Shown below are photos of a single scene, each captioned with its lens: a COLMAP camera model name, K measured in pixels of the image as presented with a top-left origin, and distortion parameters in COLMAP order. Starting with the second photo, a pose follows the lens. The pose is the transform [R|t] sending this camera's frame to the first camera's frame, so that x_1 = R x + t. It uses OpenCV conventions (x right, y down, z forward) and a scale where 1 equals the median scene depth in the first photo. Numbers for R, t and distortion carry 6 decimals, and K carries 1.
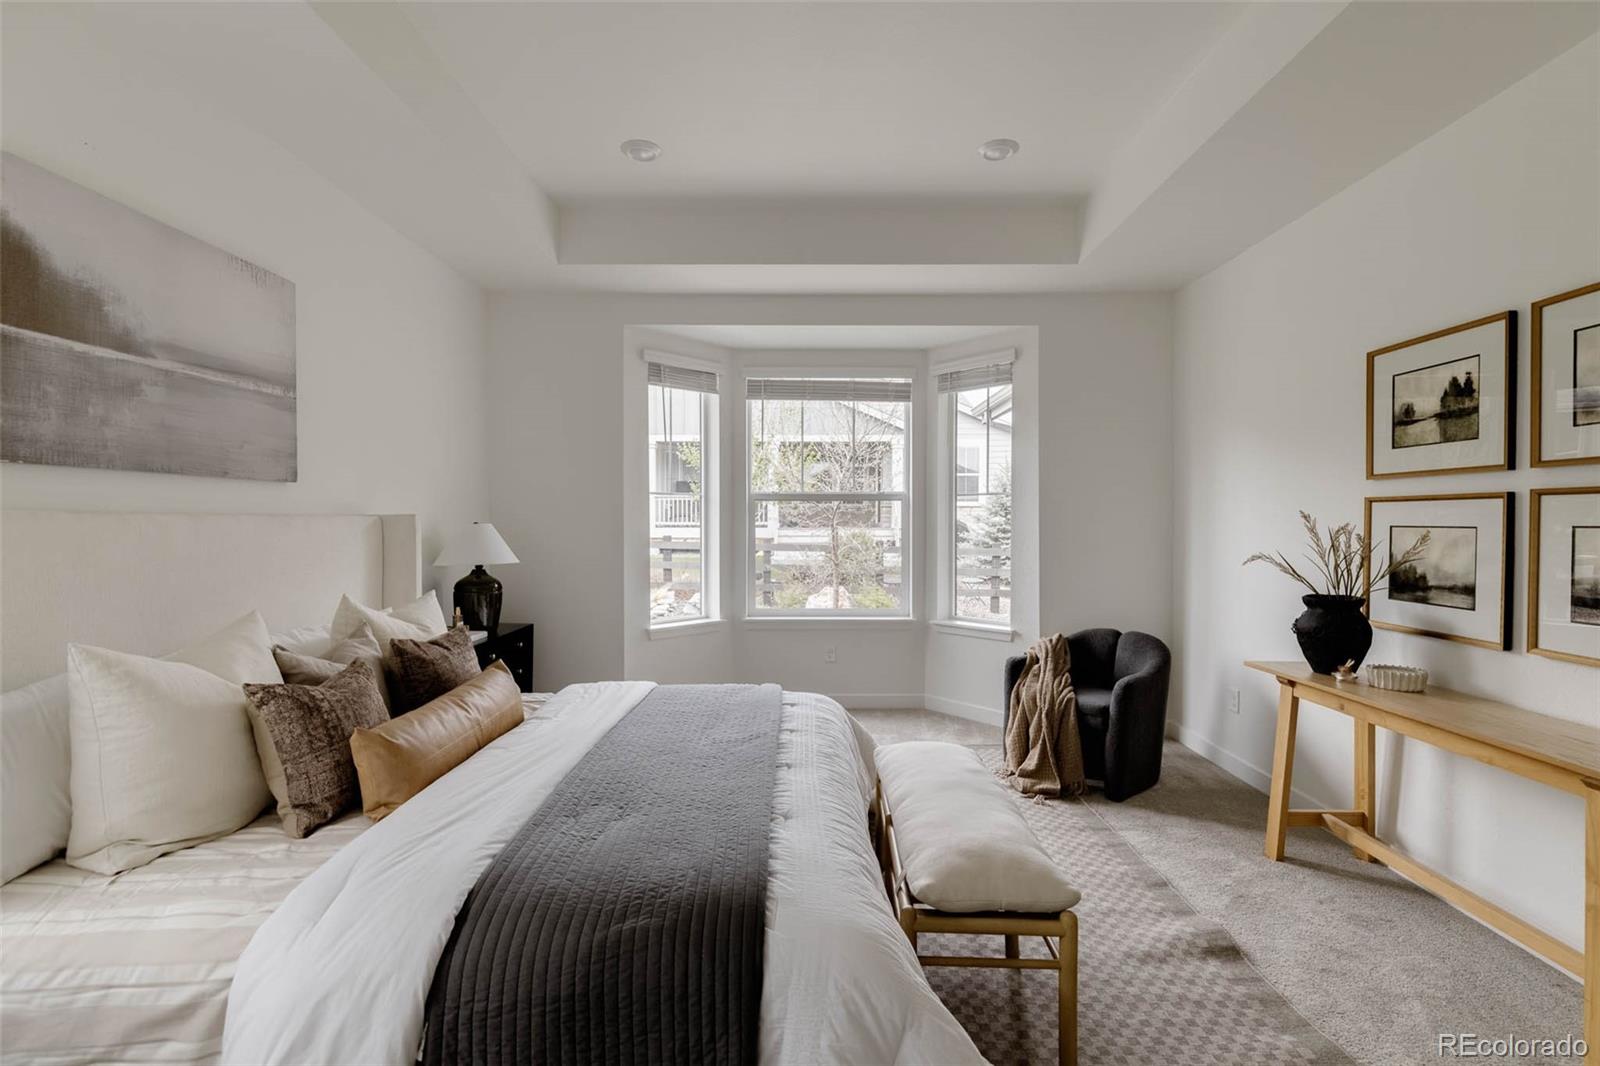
lens RADIAL K [[709.5, 0, 802.7], [0, 709.5, 530.2], [0, 0, 1]] dist [0.004269, 0.000128]
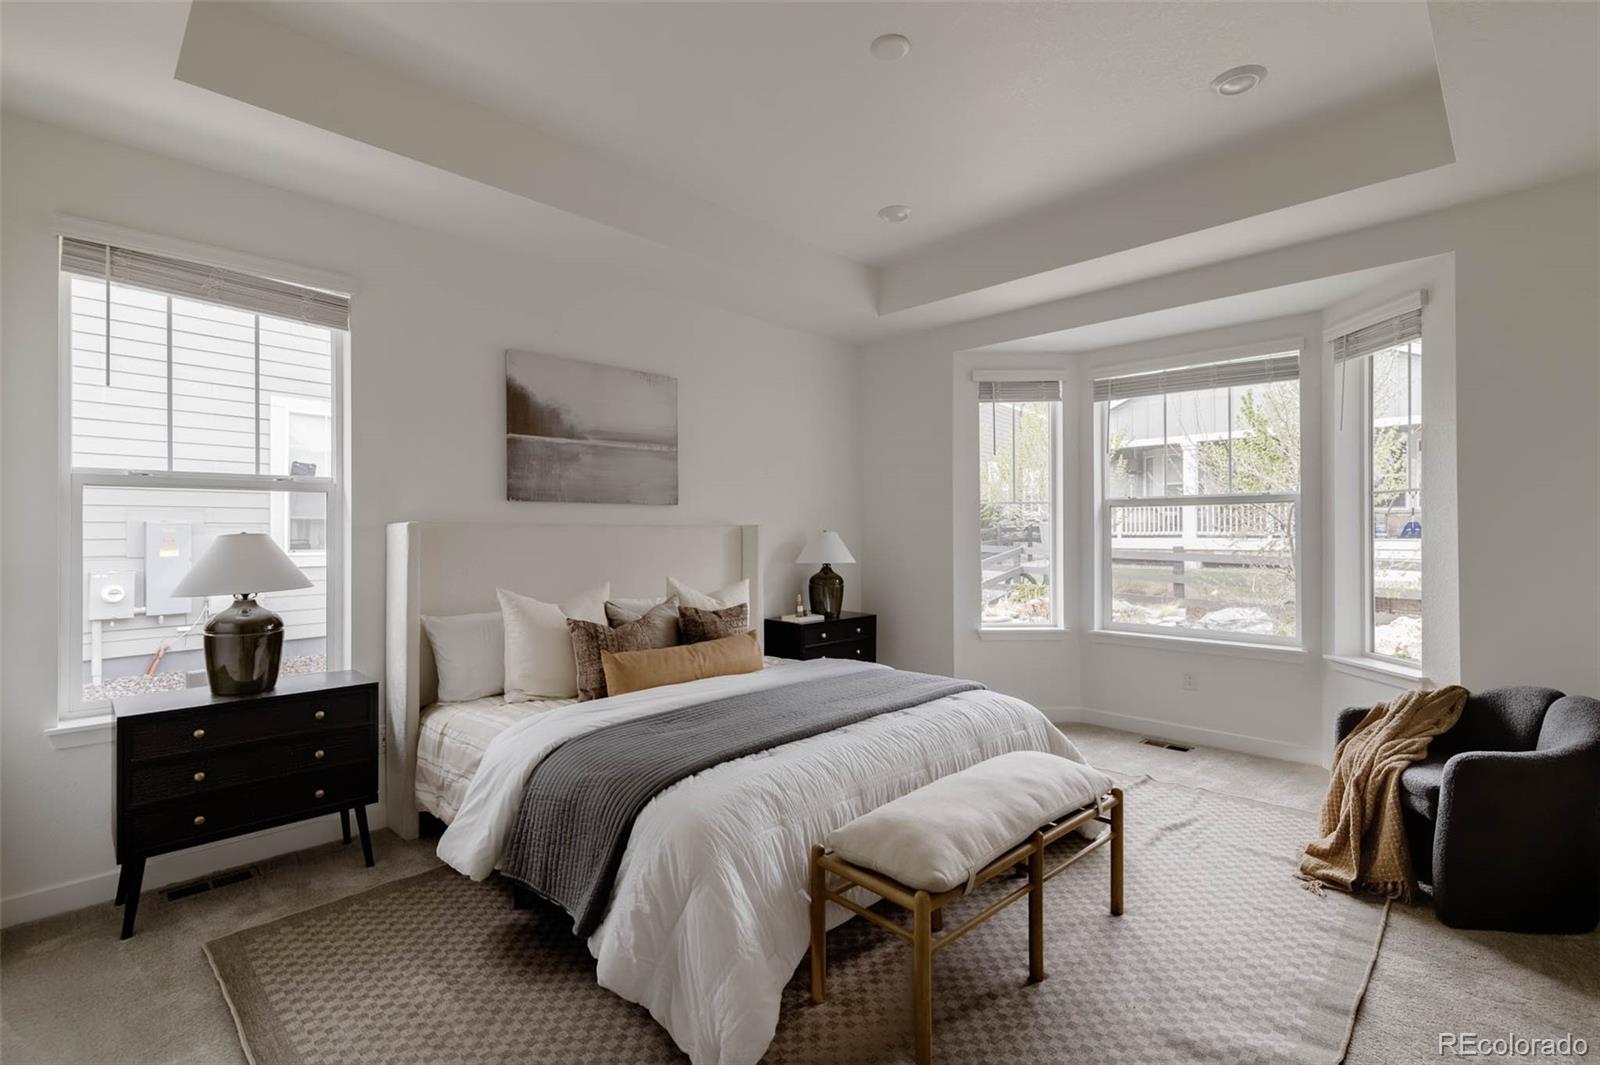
lens RADIAL K [[709.5, 0, 799.1], [0, 709.5, 531.6], [0, 0, 1]] dist [0.004269, 0.000128]
pose [[0.723535, -0.003448, -0.690279, 0.468740], [-0.005332, 0.999930, -0.010584, 0.005264], [0.690267, 0.011339, 0.723466, 0.047564]]
